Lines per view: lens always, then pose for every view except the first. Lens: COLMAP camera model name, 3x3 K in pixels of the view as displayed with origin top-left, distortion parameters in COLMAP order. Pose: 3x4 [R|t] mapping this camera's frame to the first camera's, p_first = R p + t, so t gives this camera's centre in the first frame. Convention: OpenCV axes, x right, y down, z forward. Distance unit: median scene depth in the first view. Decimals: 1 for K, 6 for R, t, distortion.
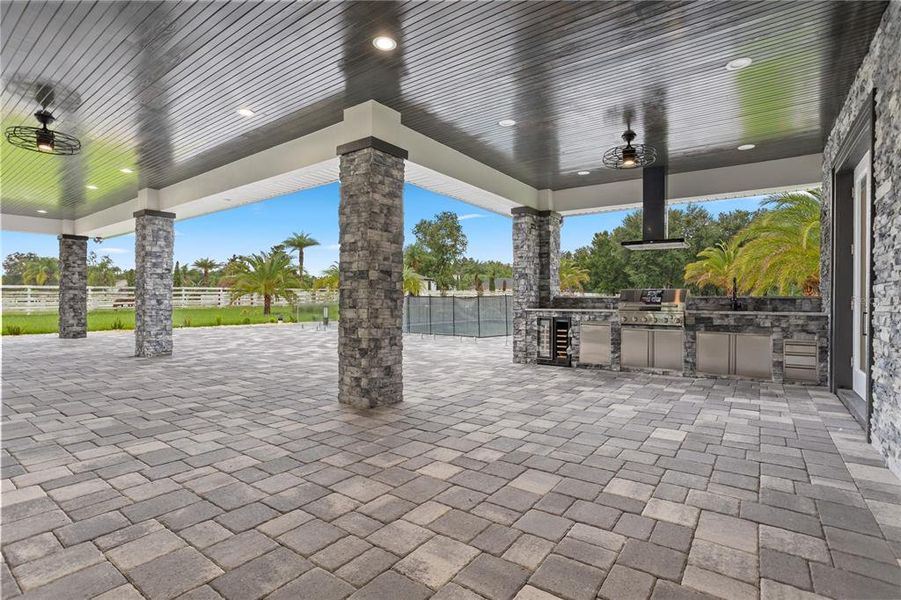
lens RADIAL K [[438.2, 0, 451.2], [0, 438.2, 301.1], [0, 0, 1]] dist [-0.030427, 0.015271]
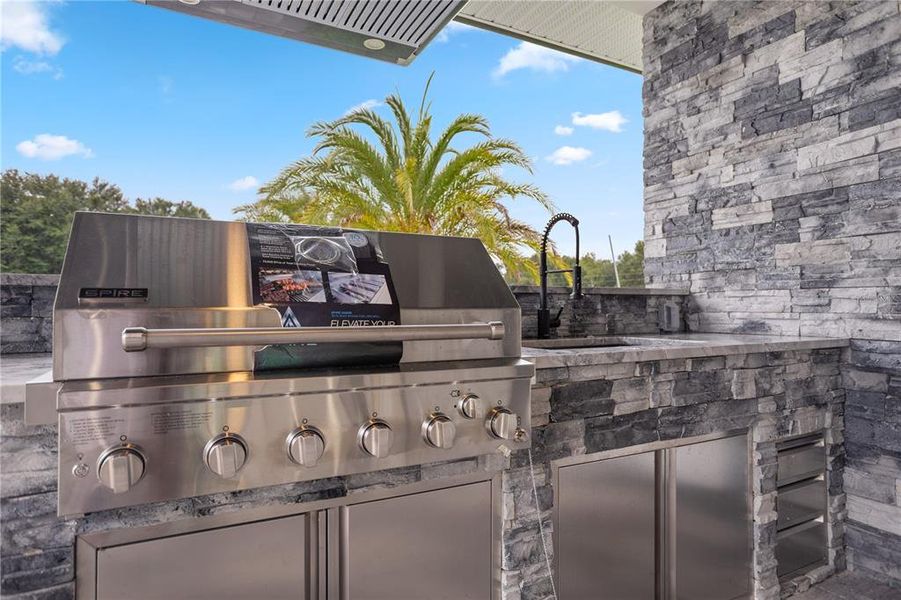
lens RADIAL K [[523.0, 0, 448.6], [0, 523.0, 298.9], [0, 0, 1]] dist [-0.016789, 0.008052]
pose [[0.443703, 0.012214, 0.896091, 0.265725], [0.008344, 0.999807, -0.017759, 0.002311], [-0.896135, 0.015357, 0.443516, 0.732709]]
